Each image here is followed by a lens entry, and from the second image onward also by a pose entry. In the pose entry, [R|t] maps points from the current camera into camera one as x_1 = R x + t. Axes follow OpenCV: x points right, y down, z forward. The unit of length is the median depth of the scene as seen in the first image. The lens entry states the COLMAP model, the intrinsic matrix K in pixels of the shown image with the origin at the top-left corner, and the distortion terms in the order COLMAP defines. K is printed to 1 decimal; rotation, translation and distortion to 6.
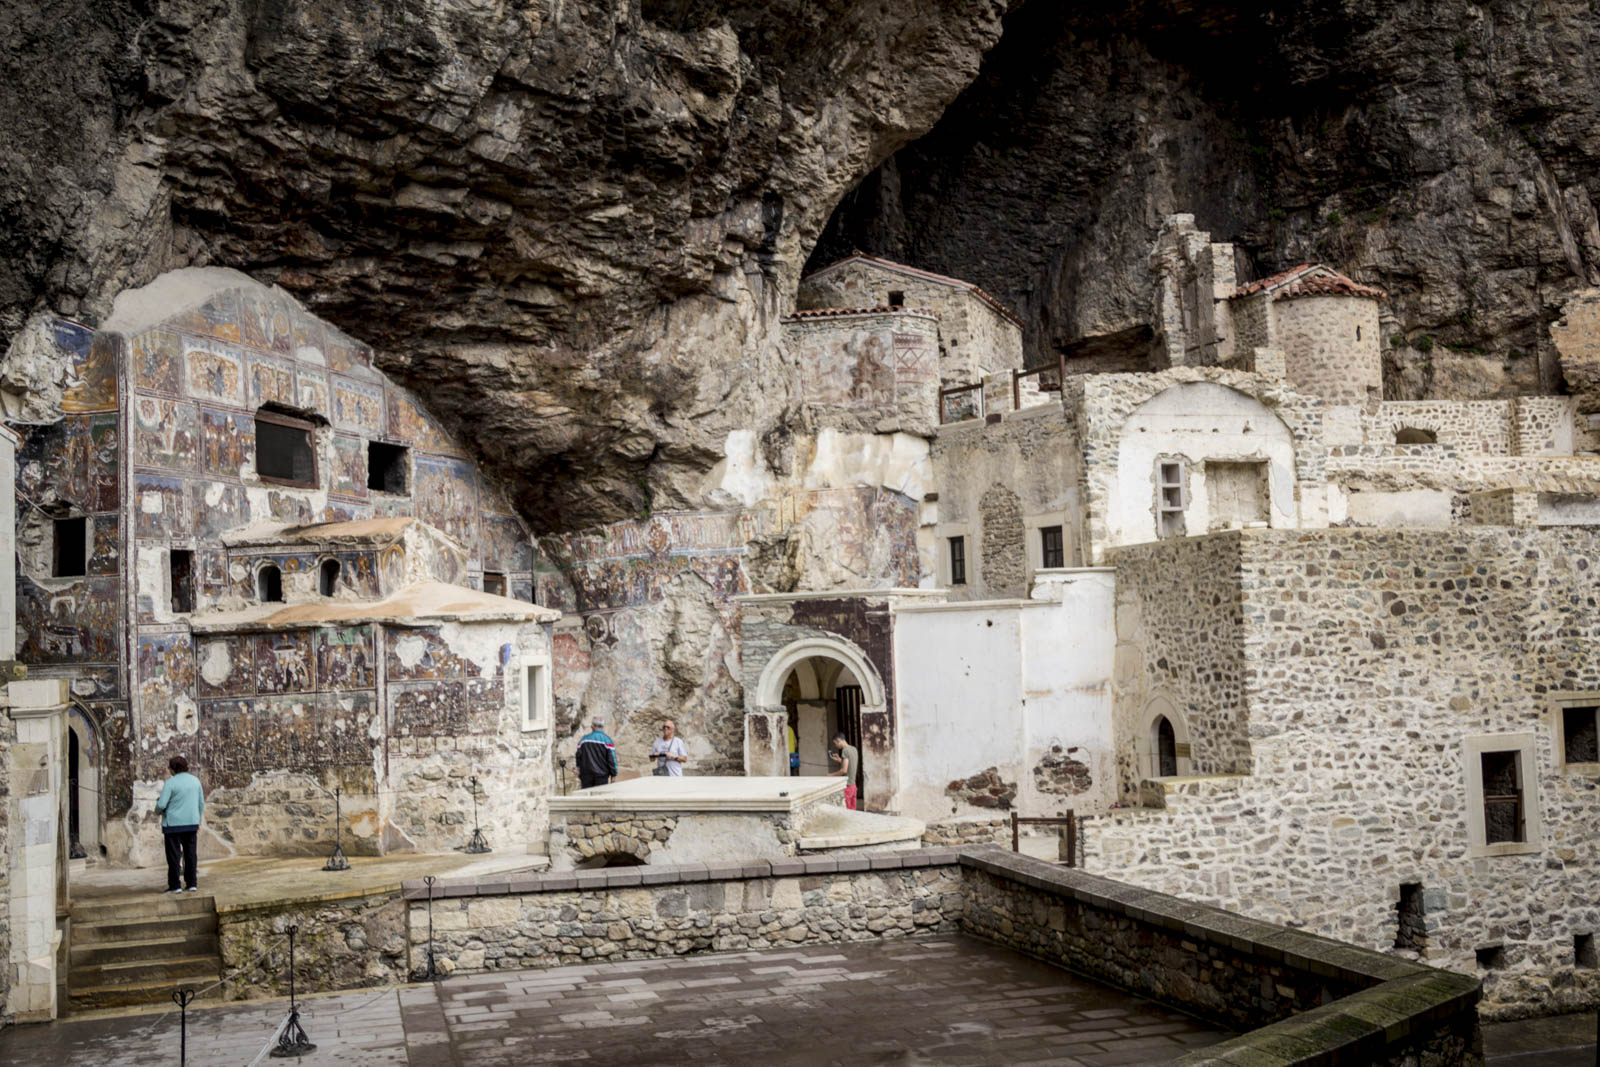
lens RADIAL K [[1687.0, 0, 797.2], [0, 1687.0, 532.8], [0, 0, 1]] dist [-0.002618, 0.000000]
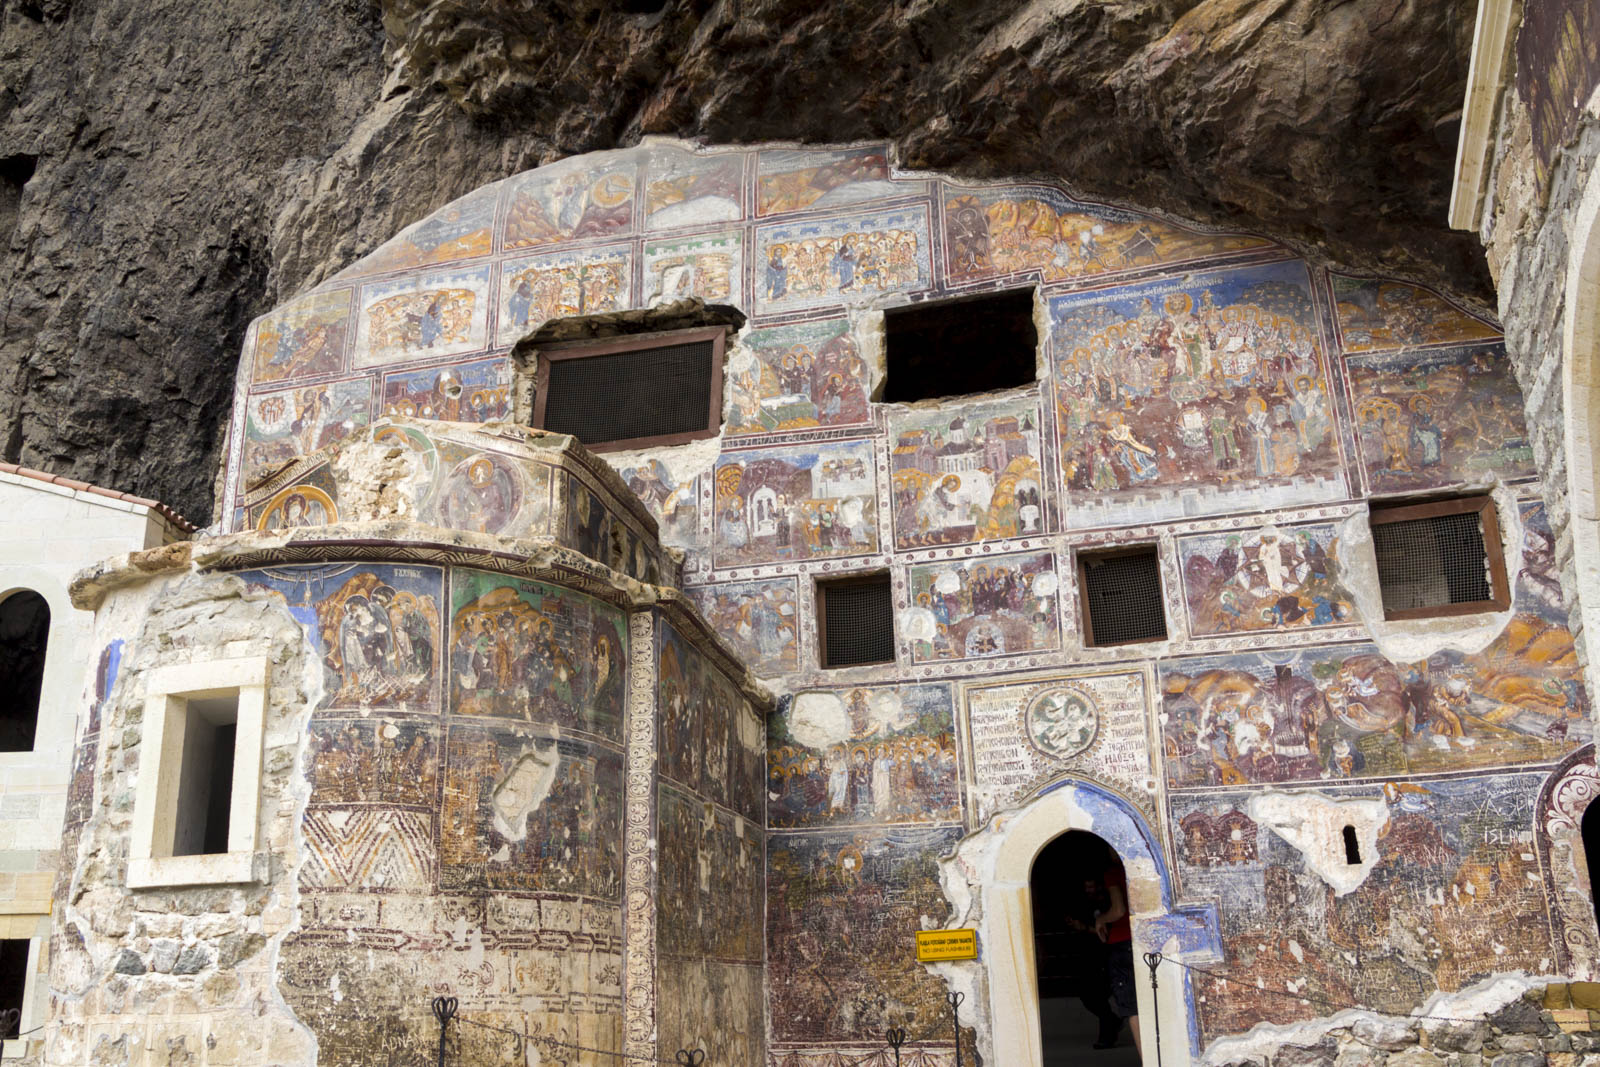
lens RADIAL K [[1404.4, 0, 798.4], [0, 1404.4, 533.0], [0, 0, 1]] dist [-0.063309, -0.000458]
pose [[0.073997, -0.292066, -0.953531, 0.099929], [0.089082, 0.954266, -0.285378, 0.109943], [0.993272, -0.063825, 0.096631, 0.870733]]
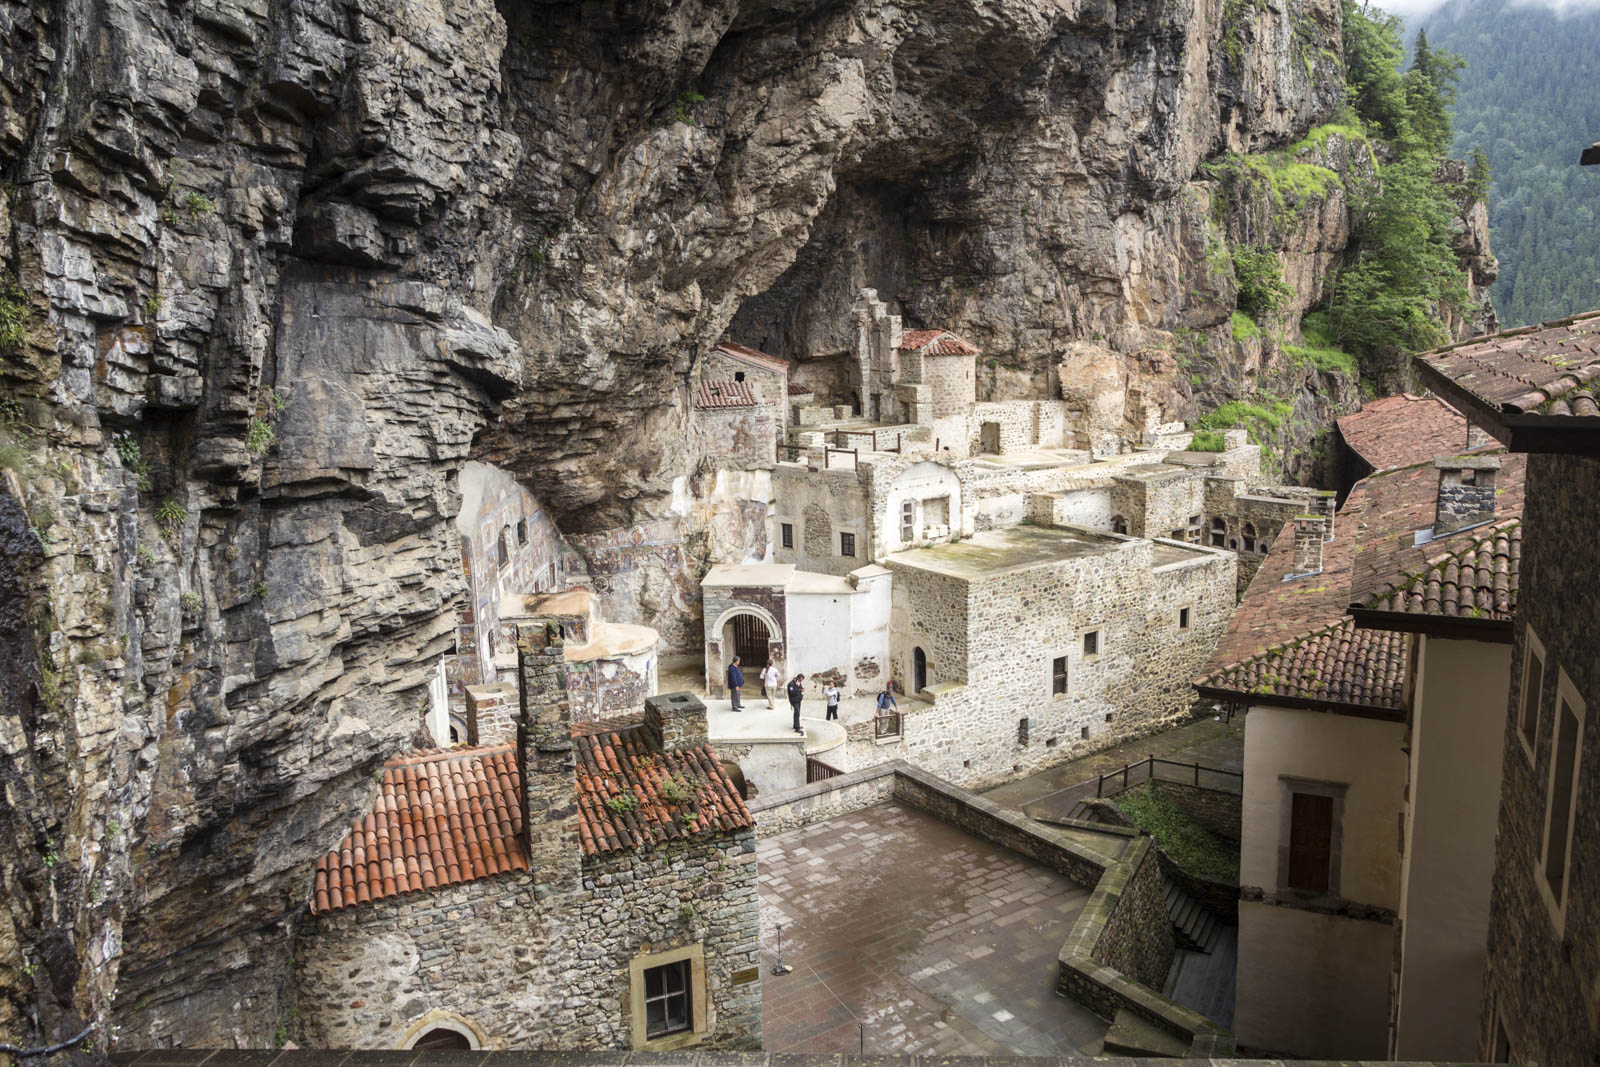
lens RADIAL K [[1330.3, 0, 802.8], [0, 1330.3, 532.6], [0, 0, 1]] dist [0.006097, -0.001759]
pose [[0.947722, -0.054010, 0.314493, -0.388998], [-0.027363, 0.968187, 0.248729, -0.389649], [-0.317922, -0.244331, 0.916094, -0.412564]]
